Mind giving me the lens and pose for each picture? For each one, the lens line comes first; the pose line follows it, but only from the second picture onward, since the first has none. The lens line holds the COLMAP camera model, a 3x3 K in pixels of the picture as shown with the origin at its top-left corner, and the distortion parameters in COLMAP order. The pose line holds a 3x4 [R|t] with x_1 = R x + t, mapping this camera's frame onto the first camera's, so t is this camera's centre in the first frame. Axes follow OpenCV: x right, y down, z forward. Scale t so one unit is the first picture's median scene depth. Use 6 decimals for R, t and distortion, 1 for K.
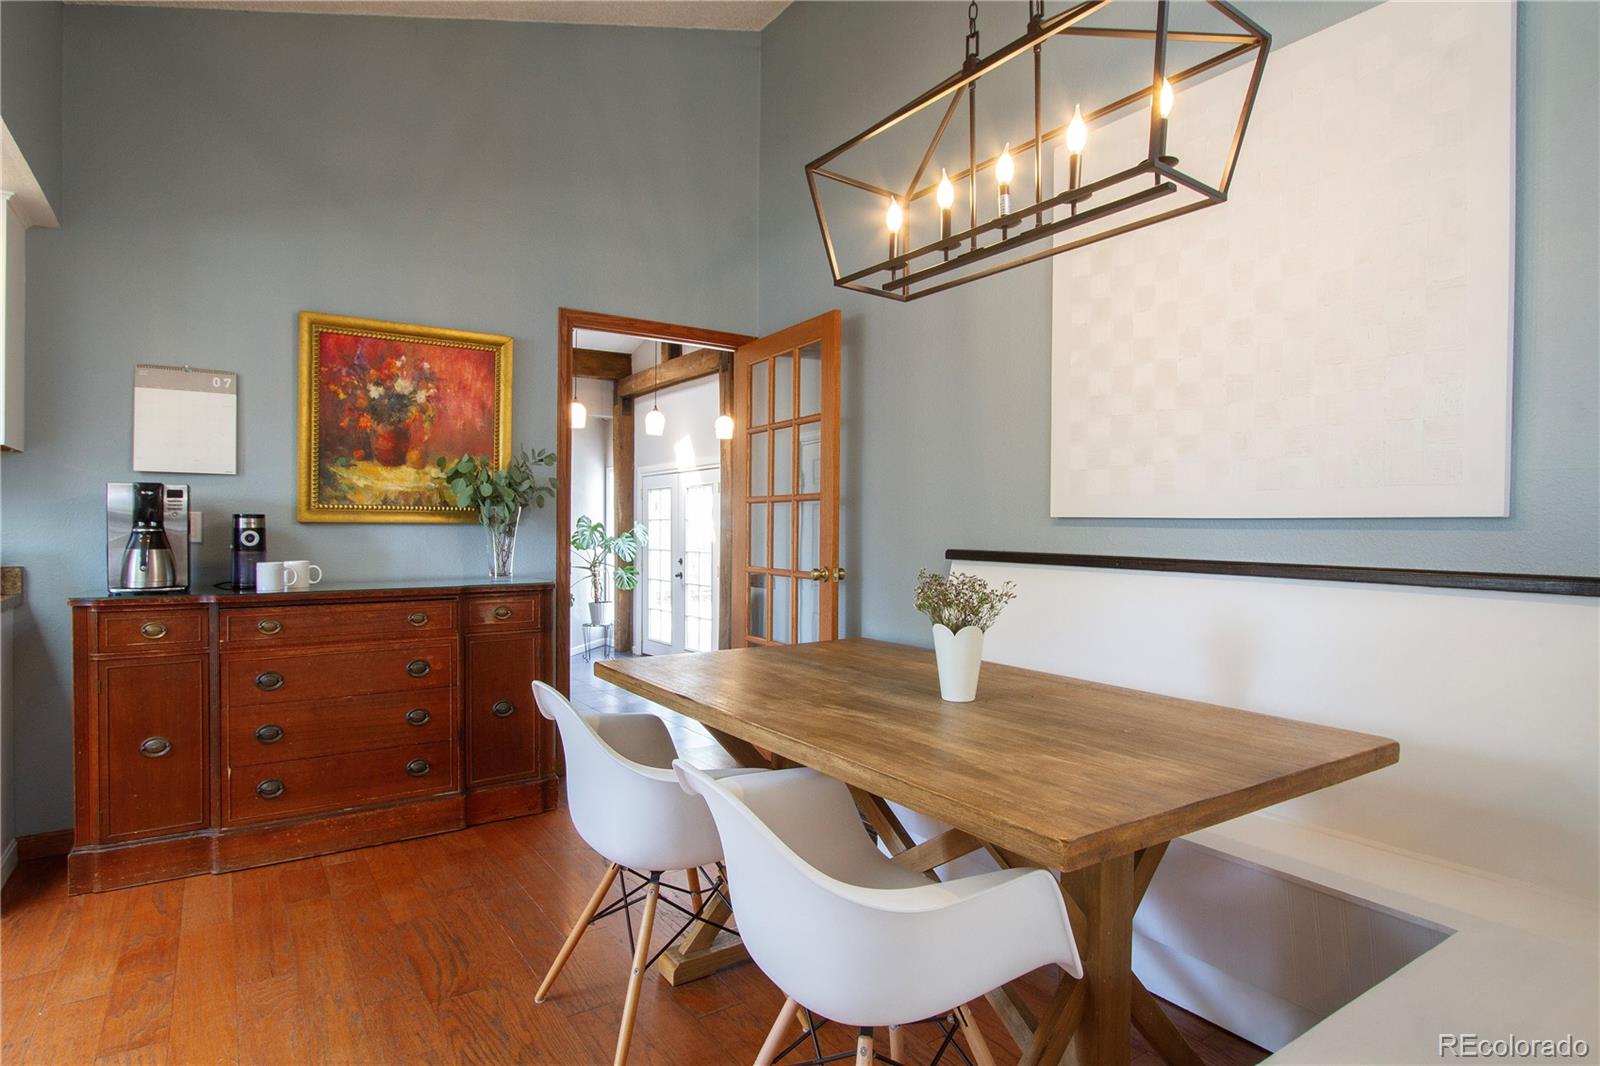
lens RADIAL K [[852.6, 0, 800.0], [0, 852.6, 533.0], [0, 0, 1]] dist [-0.029103, 0.000297]
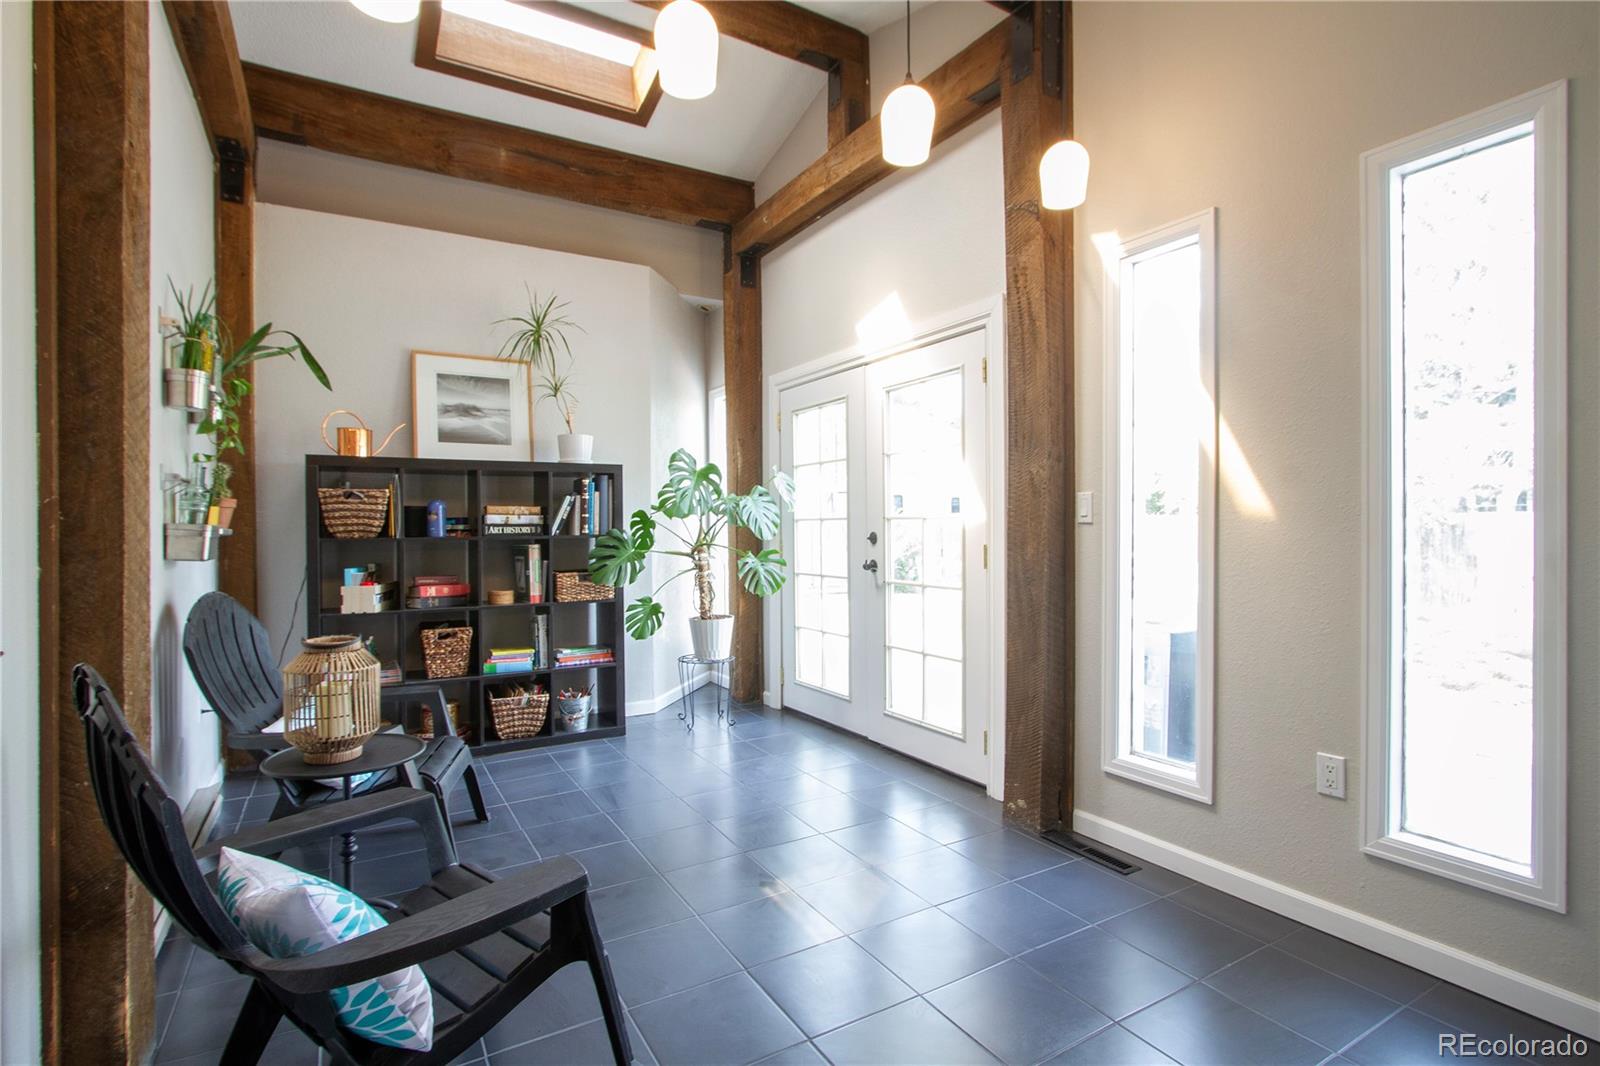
lens RADIAL K [[746.4, 0, 800.0], [0, 746.4, 533.0], [0, 0, 1]] dist [-0.024429, 0.007625]
pose [[0.998316, -0.011493, -0.056859, -0.151229], [0.011961, 0.999897, 0.007889, 0.024871], [0.056763, -0.008556, 0.998351, 0.533387]]
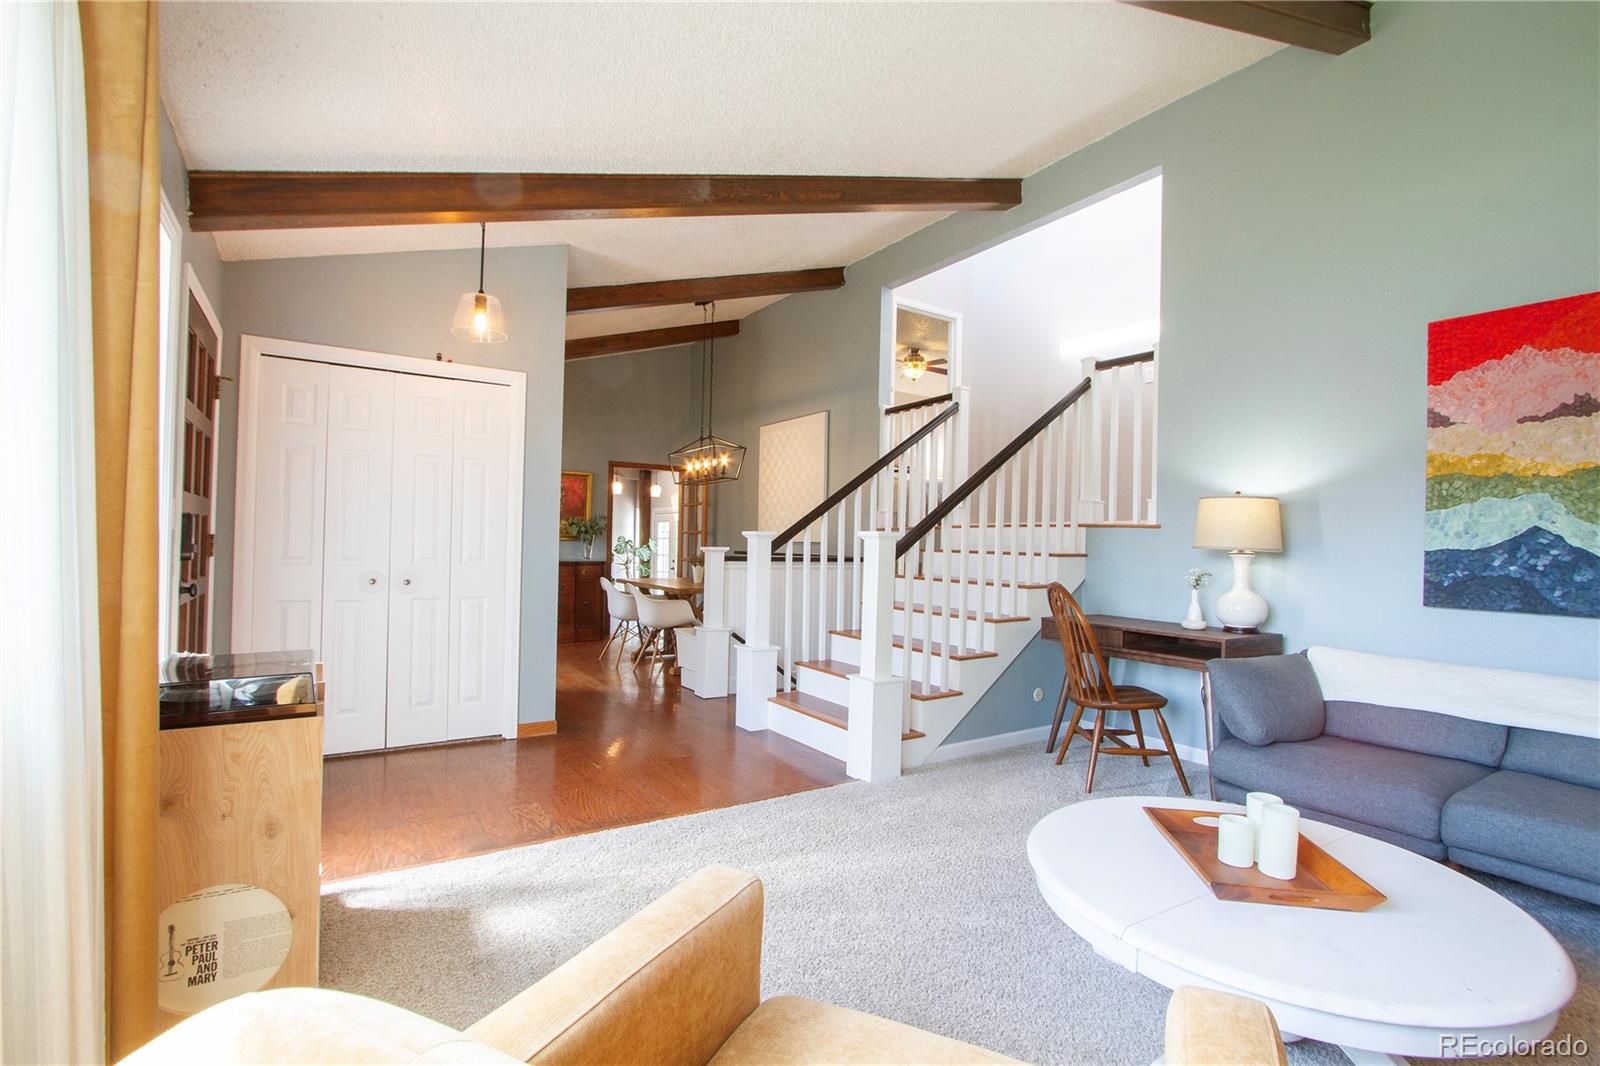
lens RADIAL K [[746.4, 0, 800.0], [0, 746.4, 533.0], [0, 0, 1]] dist [-0.024429, 0.007625]
pose [[0.999614, 0.010735, -0.025640, 0.167428], [-0.011266, 0.999724, -0.020624, 0.002782], [0.025412, 0.020905, 0.999458, -0.582627]]
